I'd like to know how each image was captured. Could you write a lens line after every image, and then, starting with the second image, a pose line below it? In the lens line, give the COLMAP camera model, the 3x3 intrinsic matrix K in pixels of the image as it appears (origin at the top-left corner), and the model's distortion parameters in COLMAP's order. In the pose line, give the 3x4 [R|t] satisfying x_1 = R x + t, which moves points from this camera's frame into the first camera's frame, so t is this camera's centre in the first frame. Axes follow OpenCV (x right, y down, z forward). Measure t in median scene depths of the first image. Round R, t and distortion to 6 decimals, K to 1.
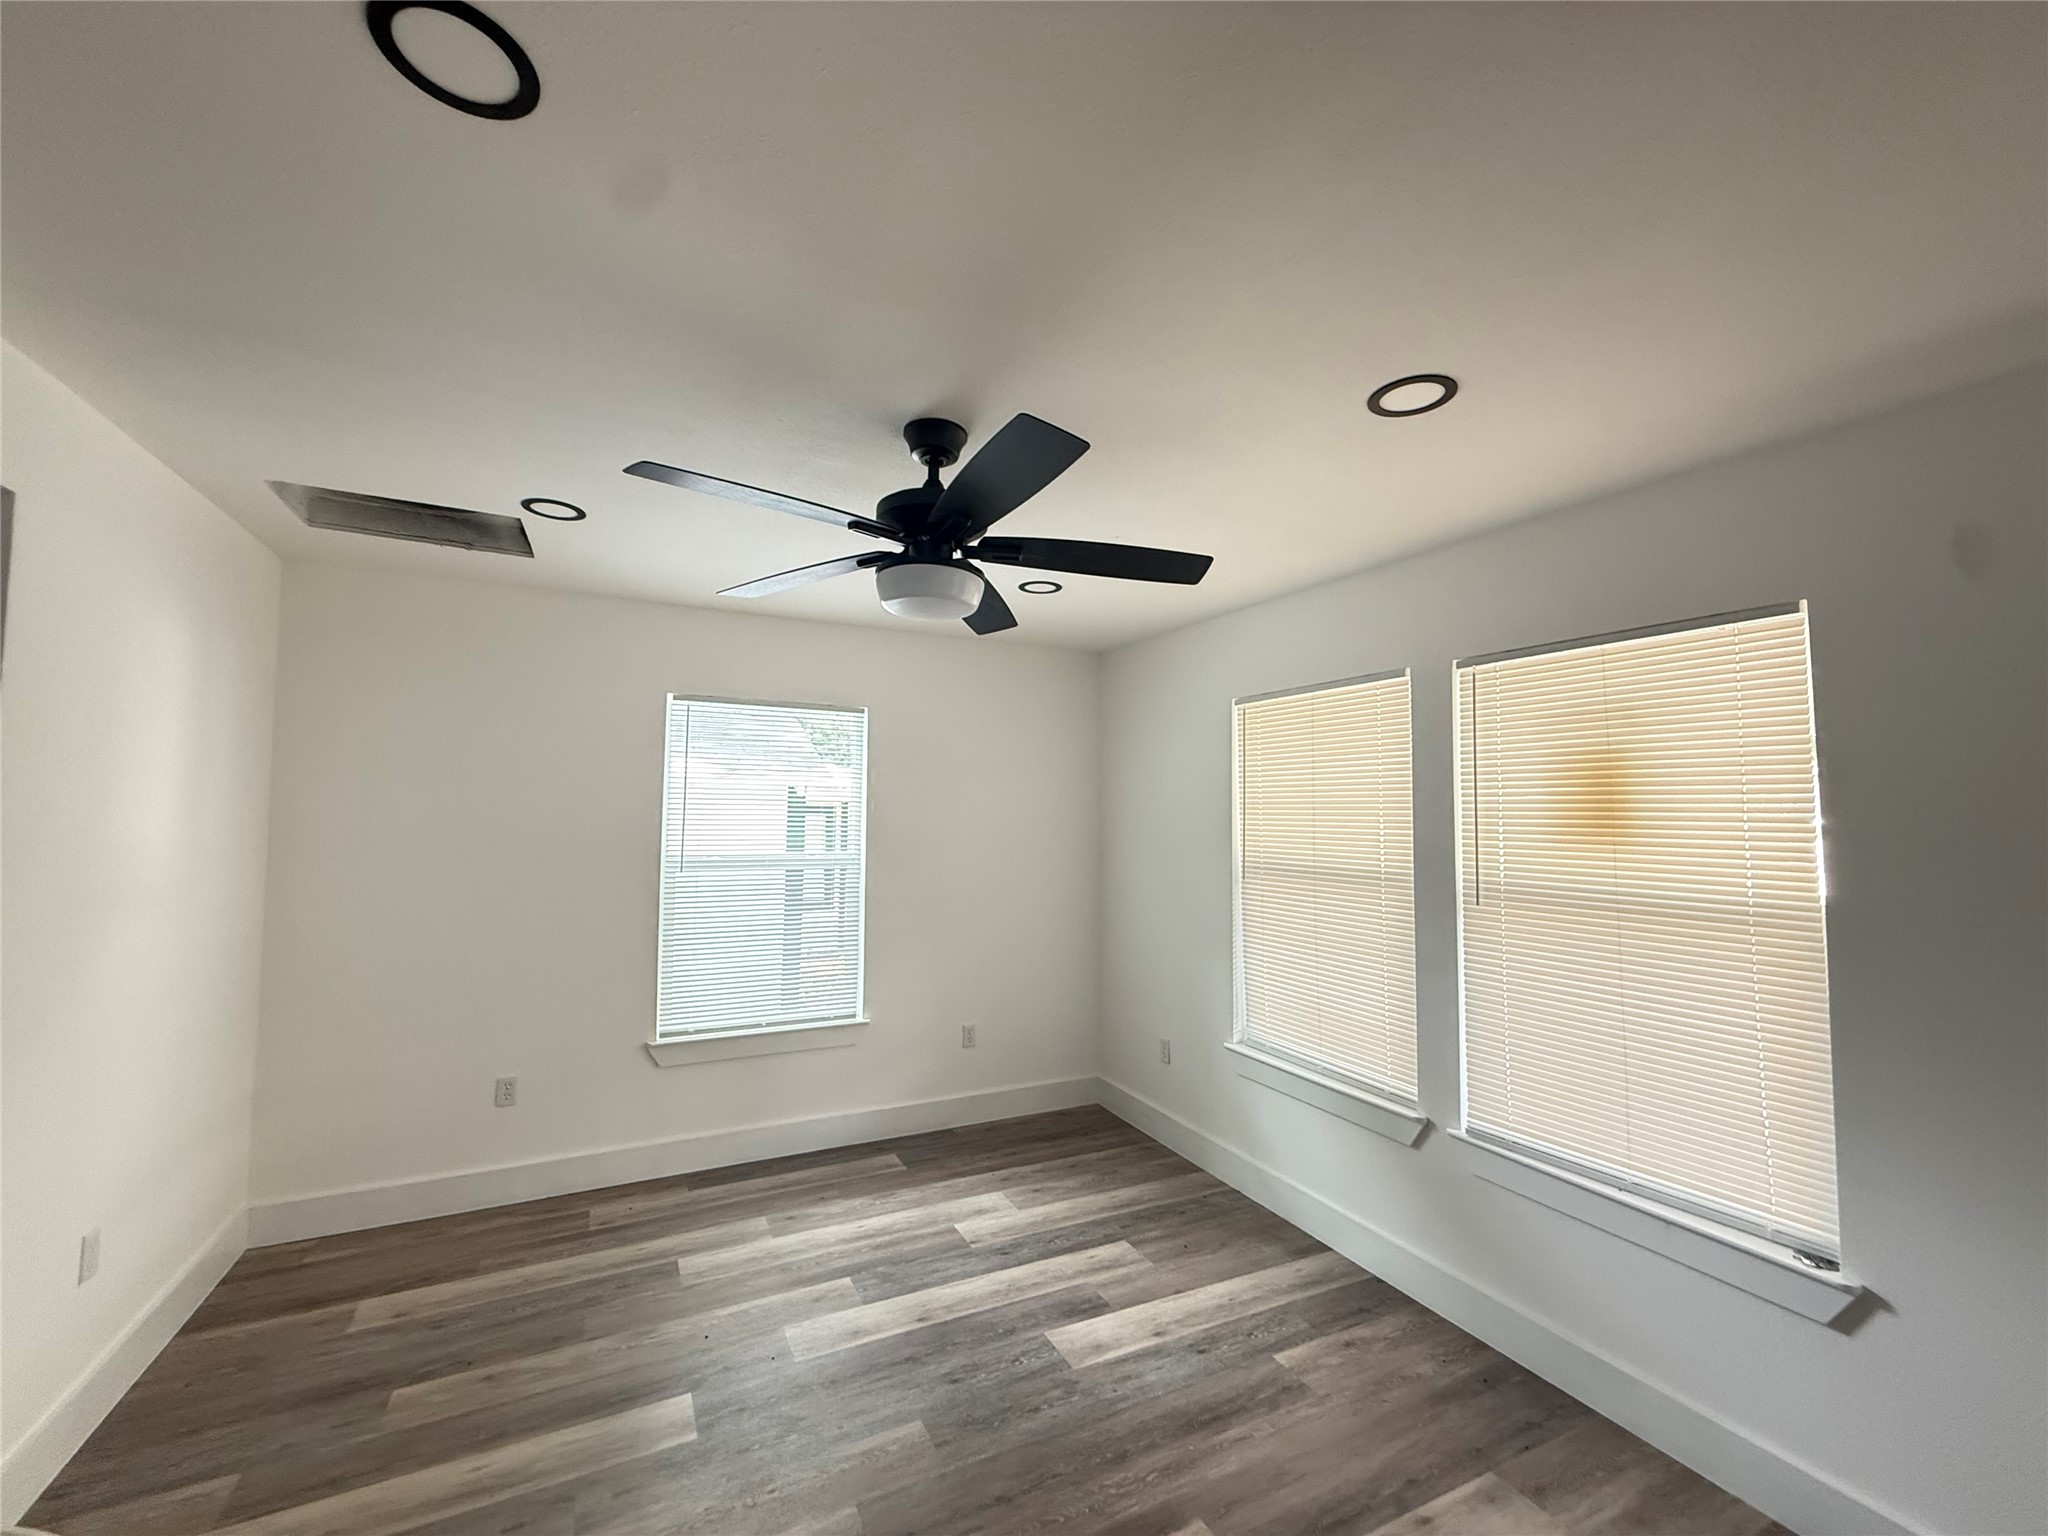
lens RADIAL K [[821.0, 0, 1018.6], [0, 821.0, 767.2], [0, 0, 1]] dist [0.001172, 0.000416]
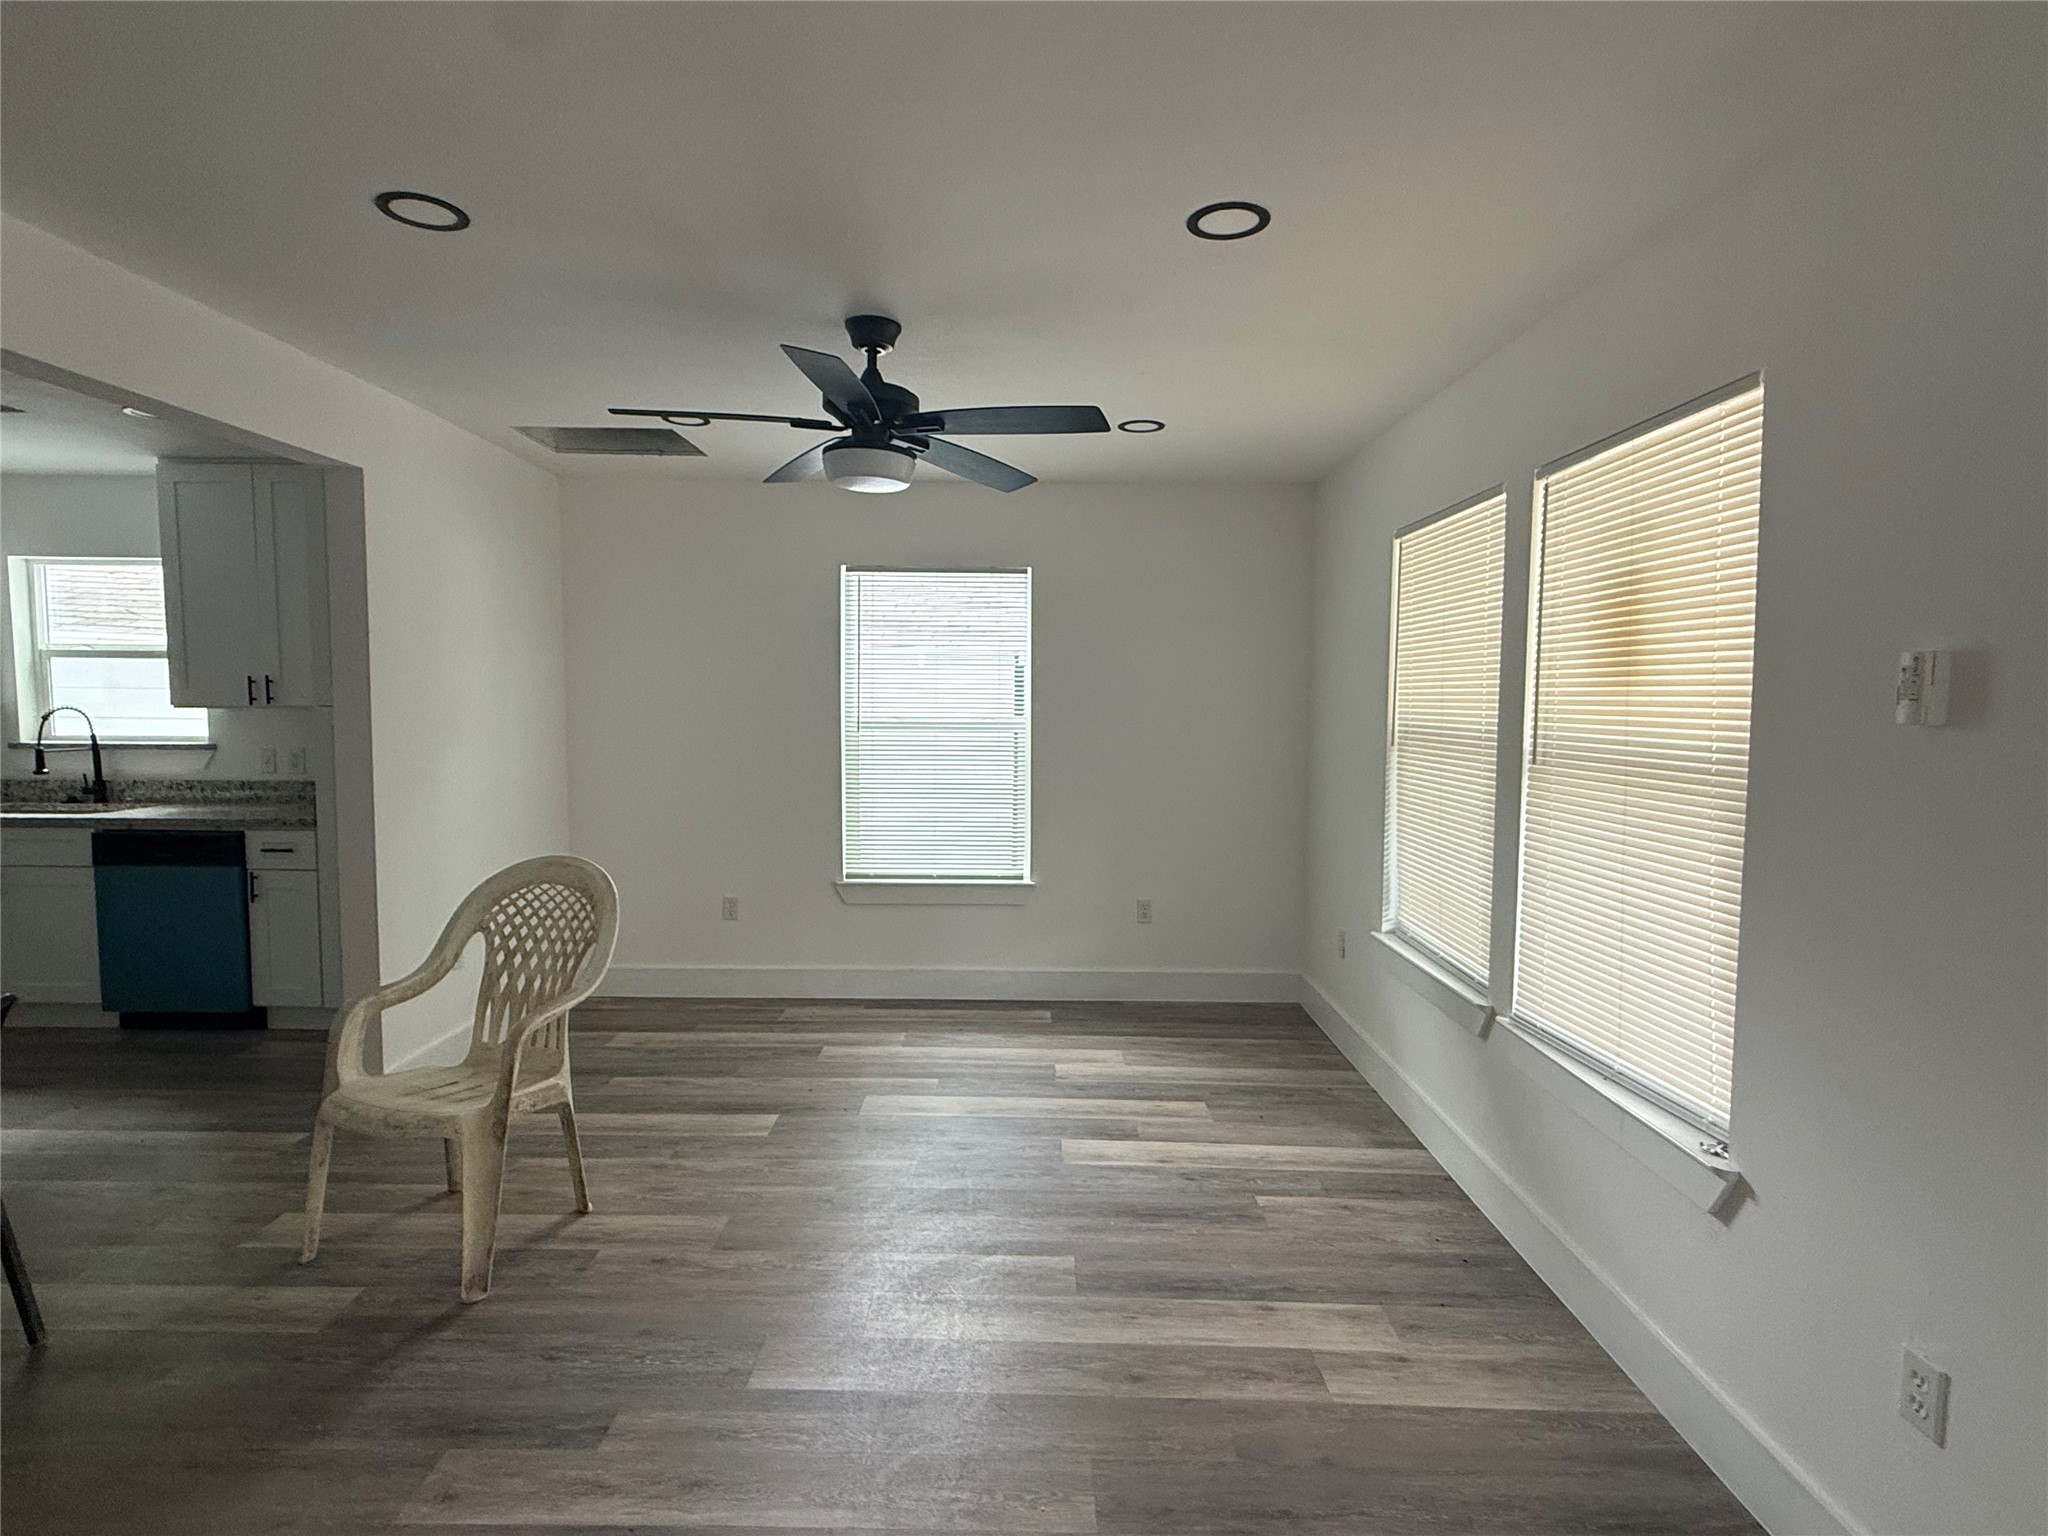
lens RADIAL K [[1064.6, 0, 1028.5], [0, 1064.6, 768.5], [0, 0, 1]] dist [0.001084, -0.000341]
pose [[0.892943, 0.025338, -0.449456, 0.526080], [0.027691, 0.993432, 0.111019, 0.031924], [0.449317, -0.111579, 0.886377, -0.191275]]
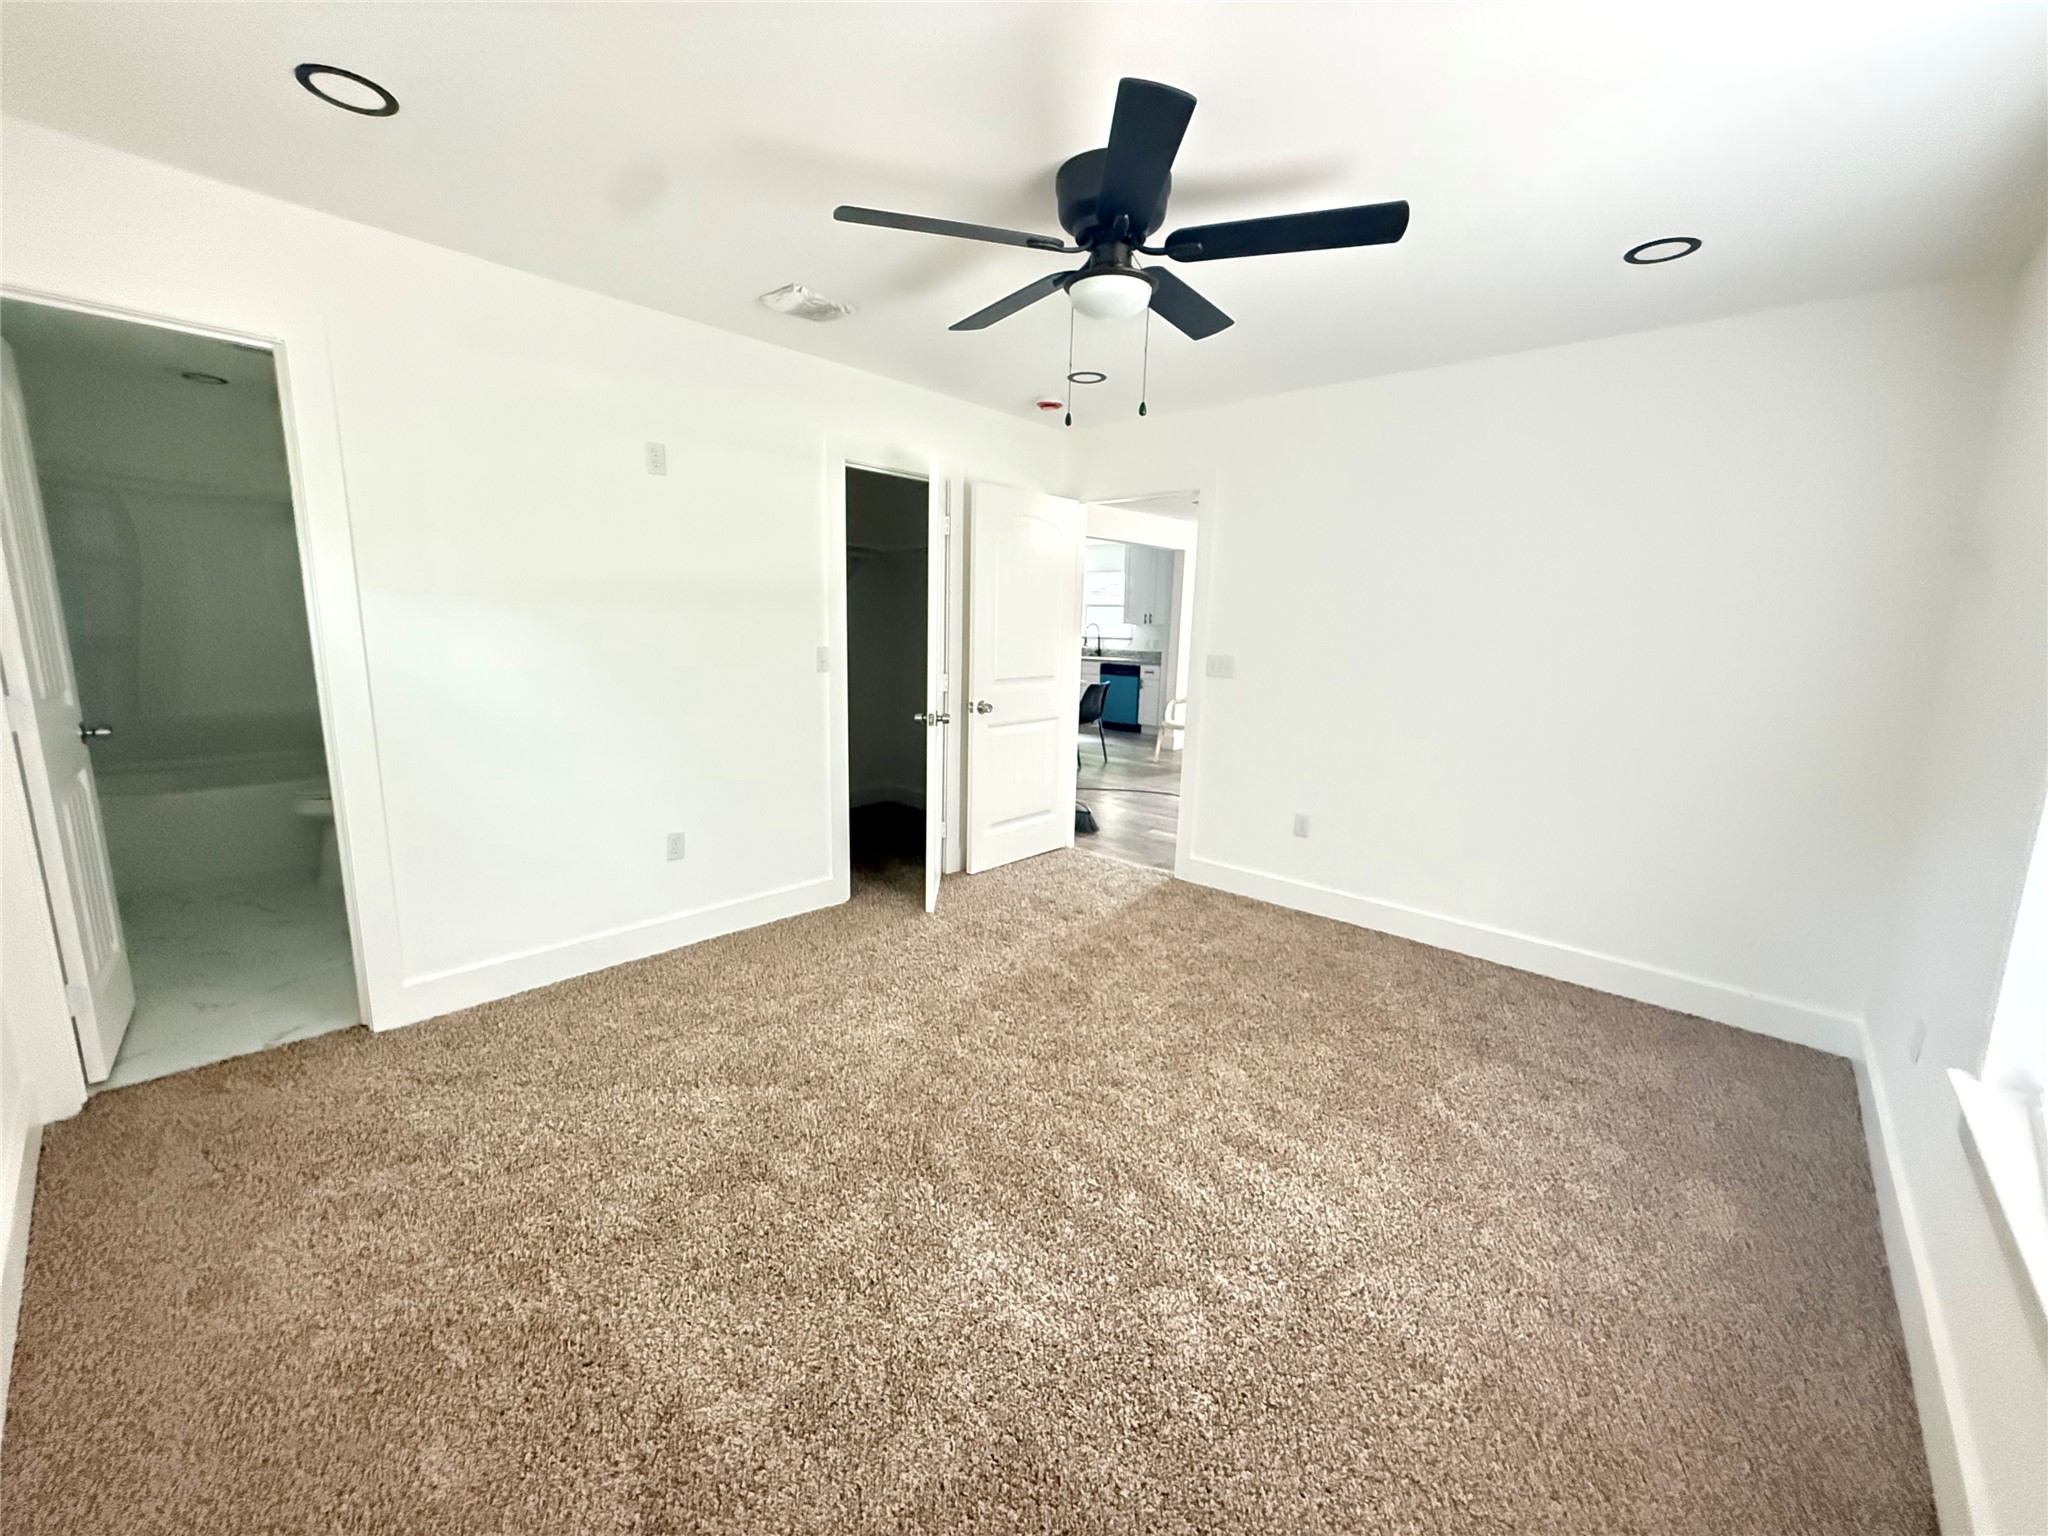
lens RADIAL K [[821.0, 0, 1027.2], [0, 821.0, 773.7], [0, 0, 1]] dist [0.001172, 0.000416]
pose [[0.353846, 0.165681, -0.920512, 1.851980], [0.023692, 0.982282, 0.185906, 0.045560], [0.935004, -0.087590, 0.343651, -0.976593]]
